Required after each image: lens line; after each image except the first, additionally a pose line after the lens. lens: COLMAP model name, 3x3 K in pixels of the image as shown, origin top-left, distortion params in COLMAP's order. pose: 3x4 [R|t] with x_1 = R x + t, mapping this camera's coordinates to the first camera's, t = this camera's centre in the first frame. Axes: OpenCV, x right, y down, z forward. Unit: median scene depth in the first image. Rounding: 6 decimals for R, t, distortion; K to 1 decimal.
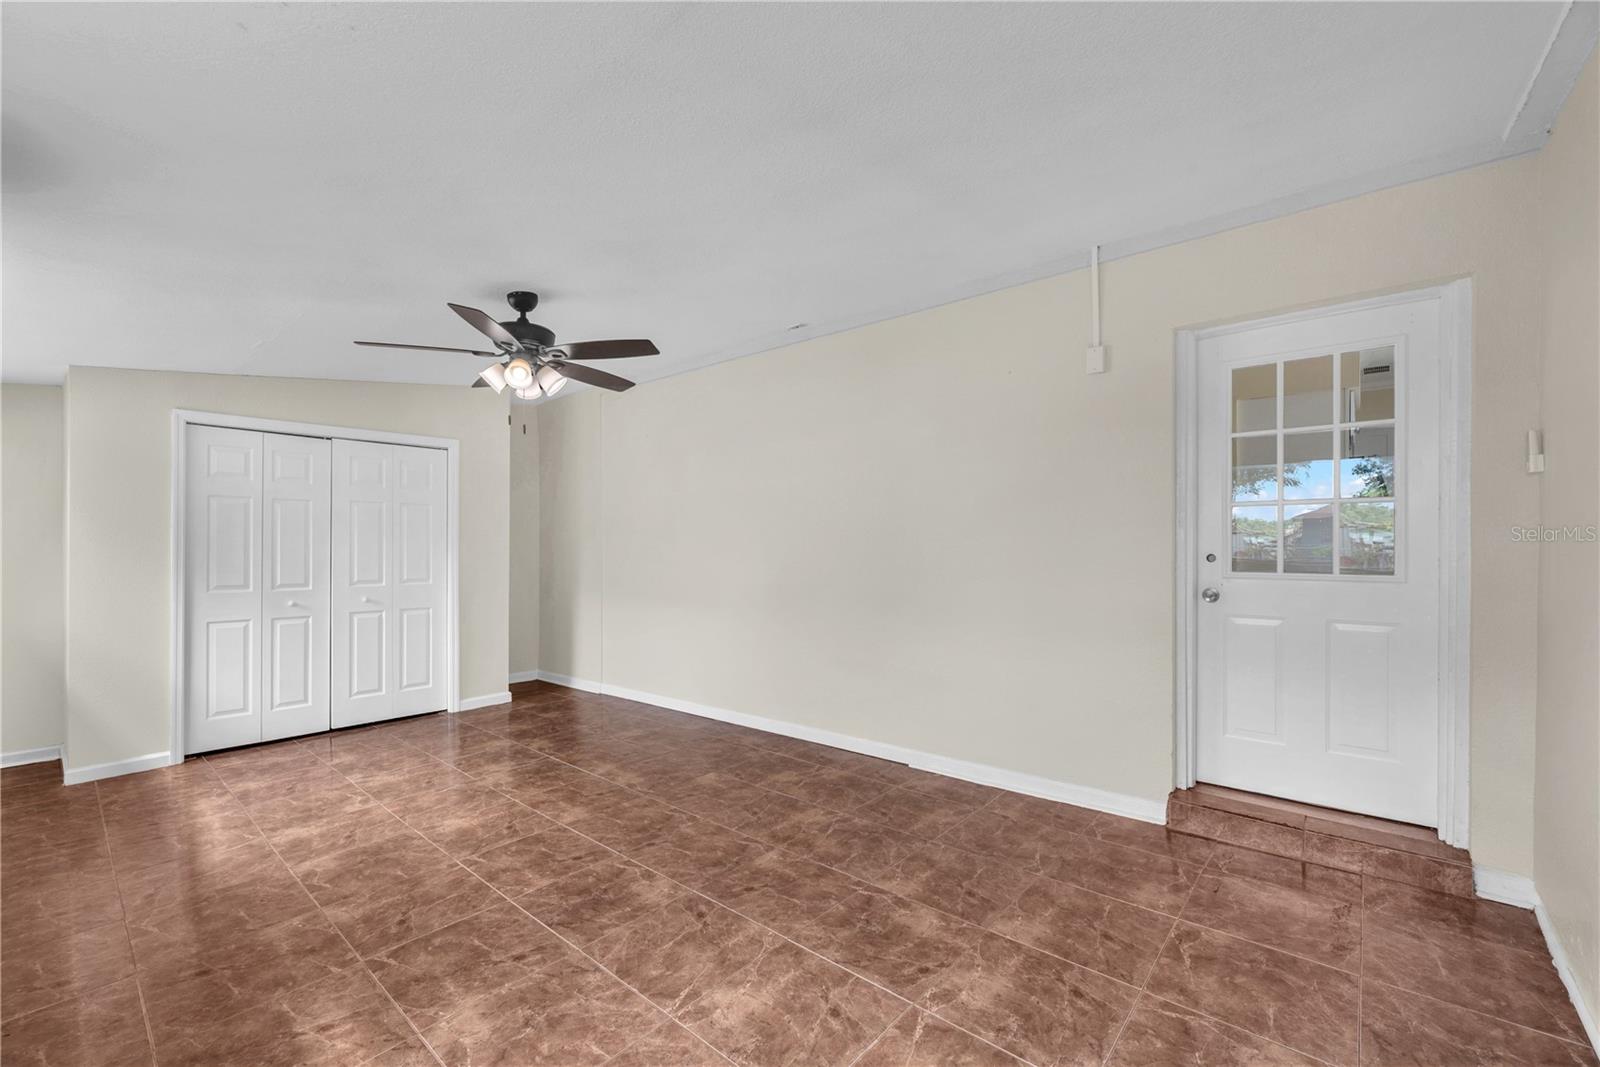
lens RADIAL K [[660.5, 0, 801.0], [0, 660.5, 539.0], [0, 0, 1]] dist [-0.000285, -0.000759]
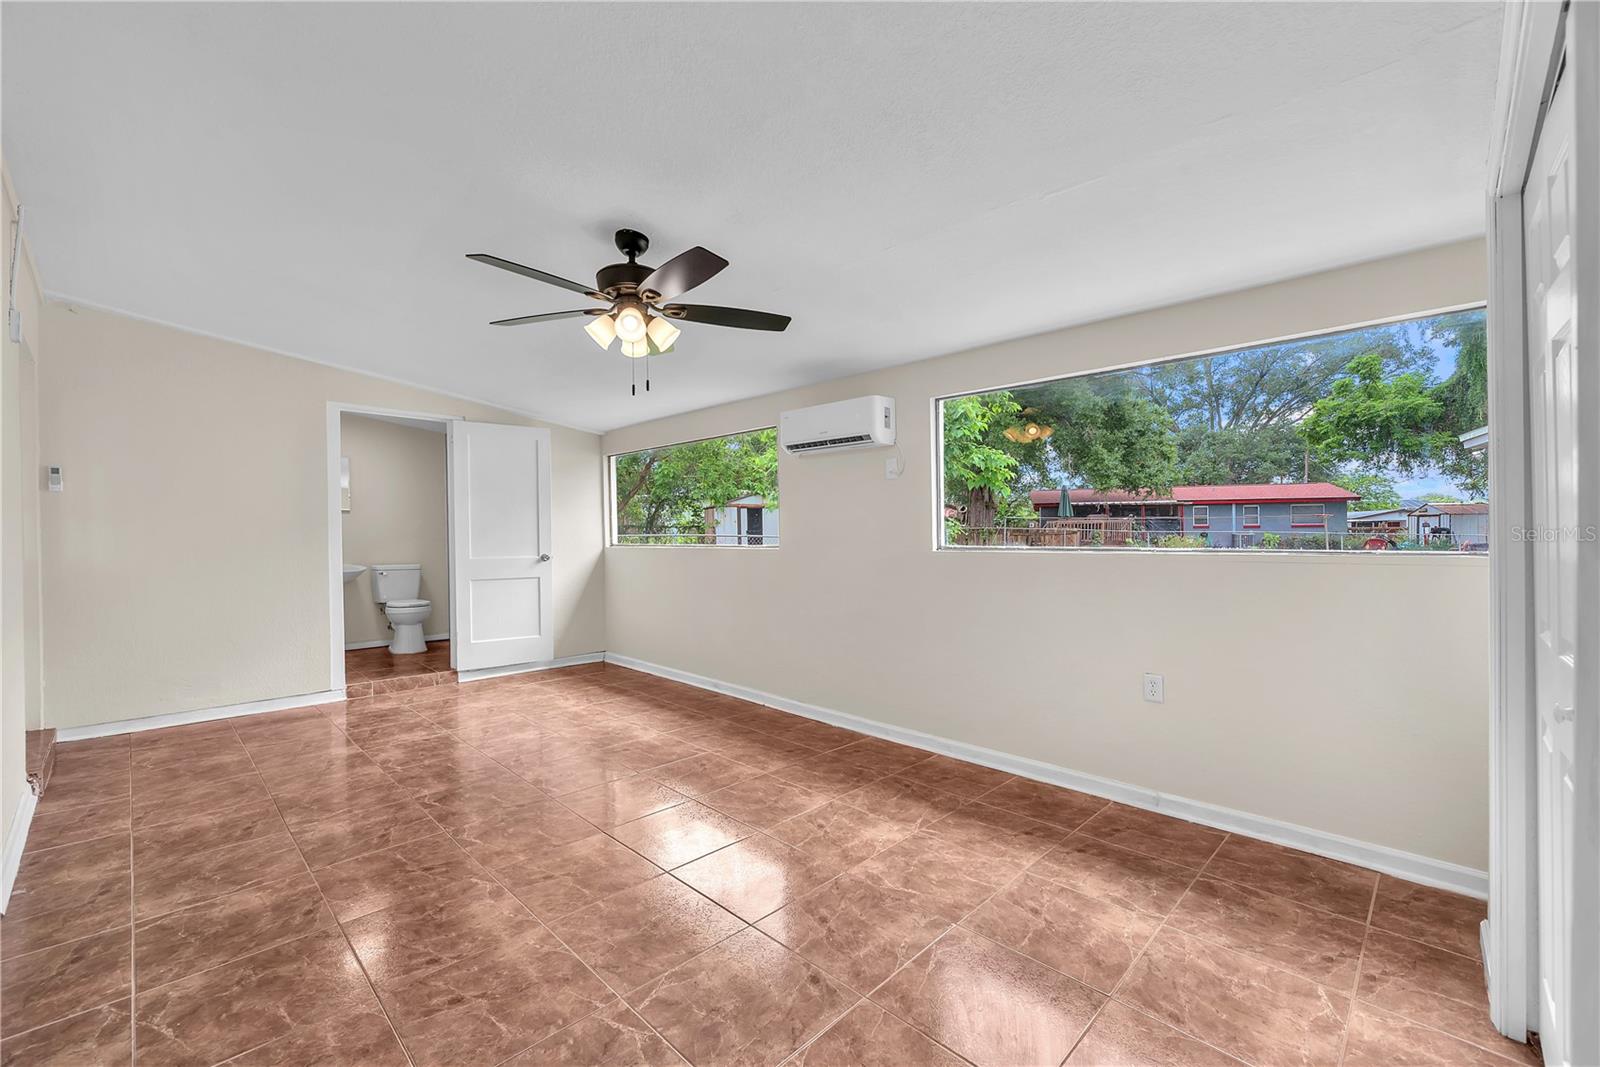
lens RADIAL K [[660.5, 0, 798.6], [0, 660.5, 536.6], [0, 0, 1]] dist [-0.000285, -0.000759]
pose [[-0.998046, 0.010169, 0.061652, -0.730424], [0.009928, 0.999942, -0.004211, 0.036565], [-0.061691, -0.003591, -0.998089, 1.998009]]
